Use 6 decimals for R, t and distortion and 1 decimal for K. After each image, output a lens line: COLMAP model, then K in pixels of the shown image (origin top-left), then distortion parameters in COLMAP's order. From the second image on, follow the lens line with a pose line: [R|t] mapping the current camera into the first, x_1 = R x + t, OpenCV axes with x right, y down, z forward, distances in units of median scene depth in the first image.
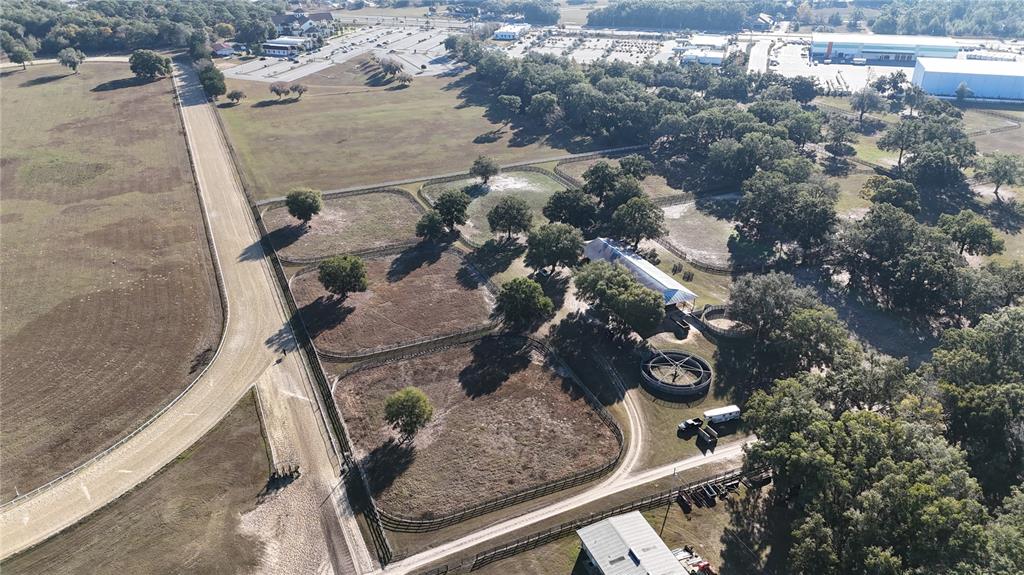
lens RADIAL K [[747.4, 0, 513.1], [0, 747.4, 290.3], [0, 0, 1]] dist [0.078824, -0.068206]
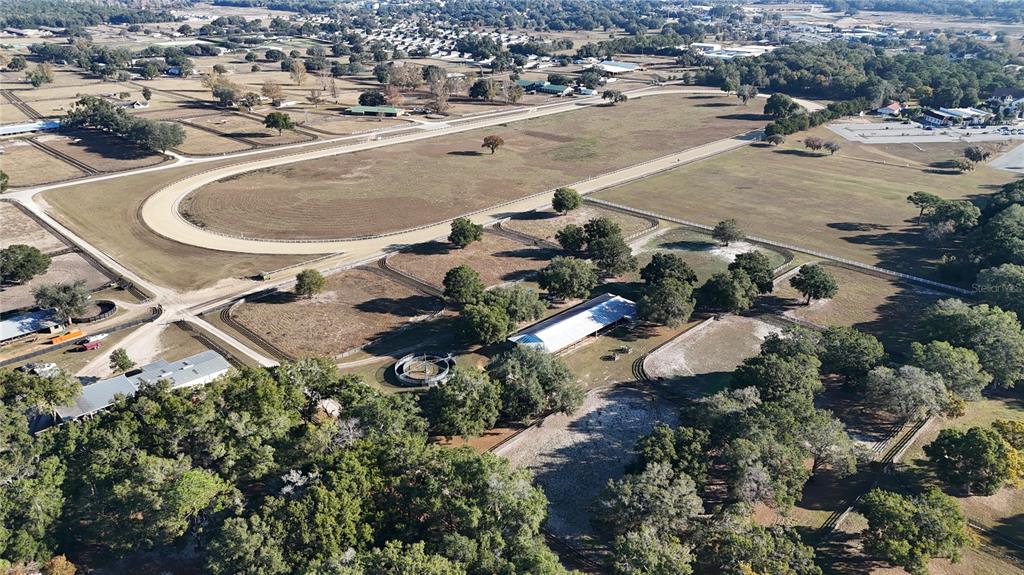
lens RADIAL K [[747.4, 0, 513.1], [0, 747.4, 290.3], [0, 0, 1]] dist [0.078824, -0.068206]
pose [[0.359280, 0.372758, -0.855552, 0.817428], [-0.431455, 0.879252, 0.201899, -0.194948], [0.827505, 0.296594, 0.476726, 0.364982]]
